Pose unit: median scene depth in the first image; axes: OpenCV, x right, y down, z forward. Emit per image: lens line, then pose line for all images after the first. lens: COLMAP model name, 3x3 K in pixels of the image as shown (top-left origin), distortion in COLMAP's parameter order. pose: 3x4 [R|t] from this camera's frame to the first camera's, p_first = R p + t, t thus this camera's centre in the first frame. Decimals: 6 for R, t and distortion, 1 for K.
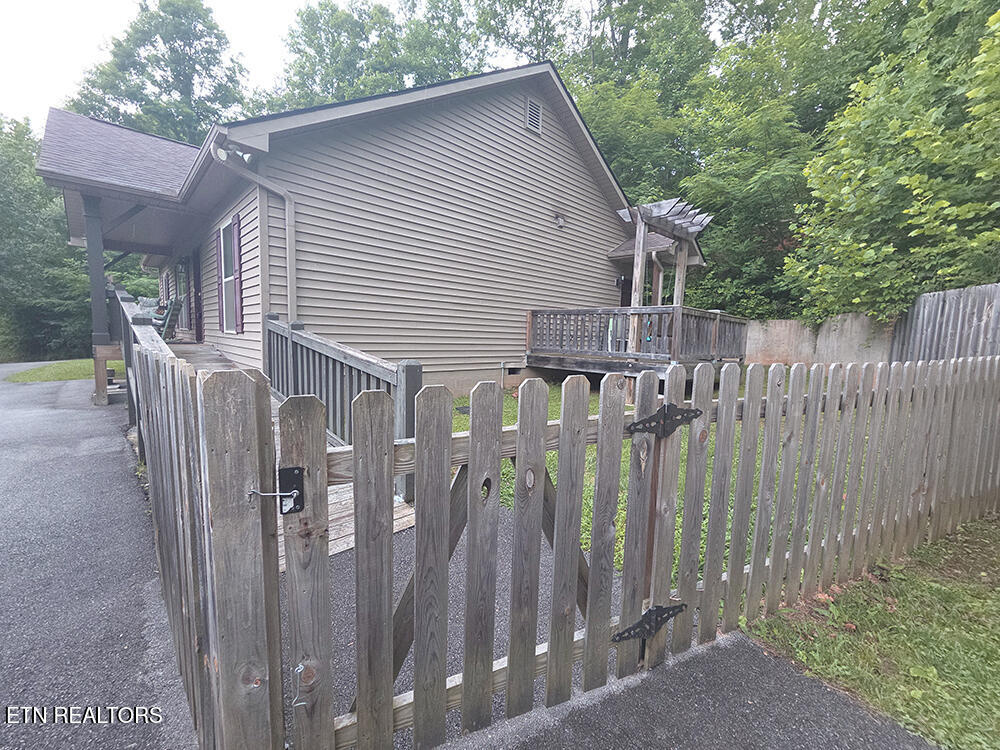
lens RADIAL K [[409.2, 0, 494.0], [0, 409.2, 373.4], [0, 0, 1]] dist [0.001748, 0.000719]
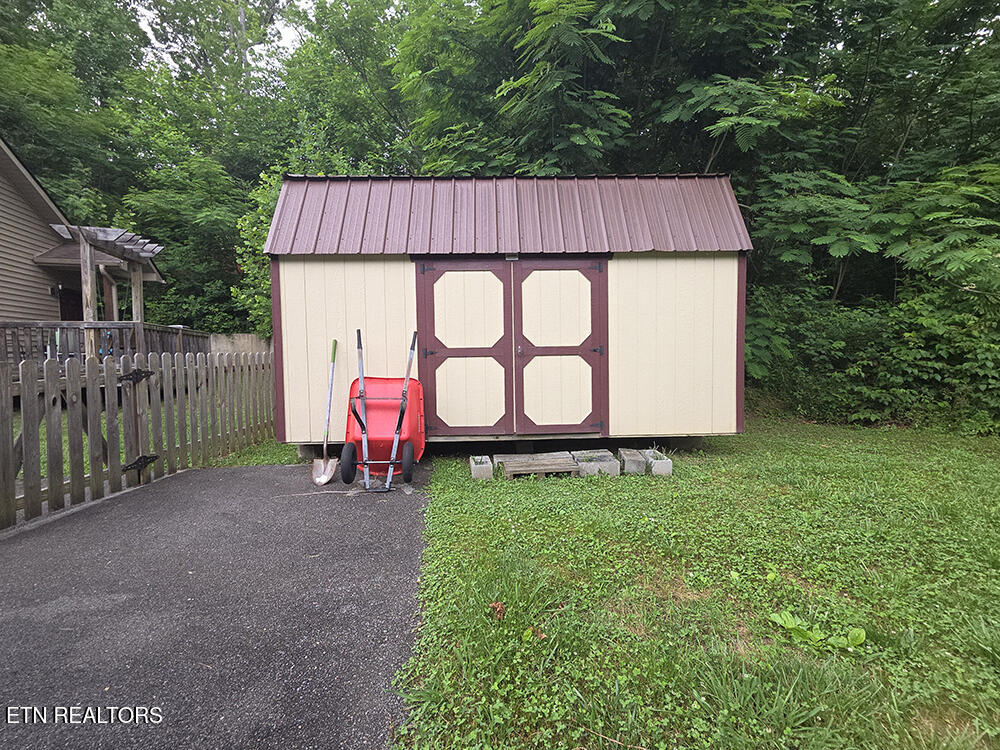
lens RADIAL K [[409.2, 0, 490.6], [0, 409.2, 371.6], [0, 0, 1]] dist [0.001748, 0.000719]
pose [[0.434194, -0.080356, 0.897228, -0.141727], [0.113192, 0.992986, 0.034155, 0.040038], [-0.893680, 0.086729, 0.440244, -0.325254]]
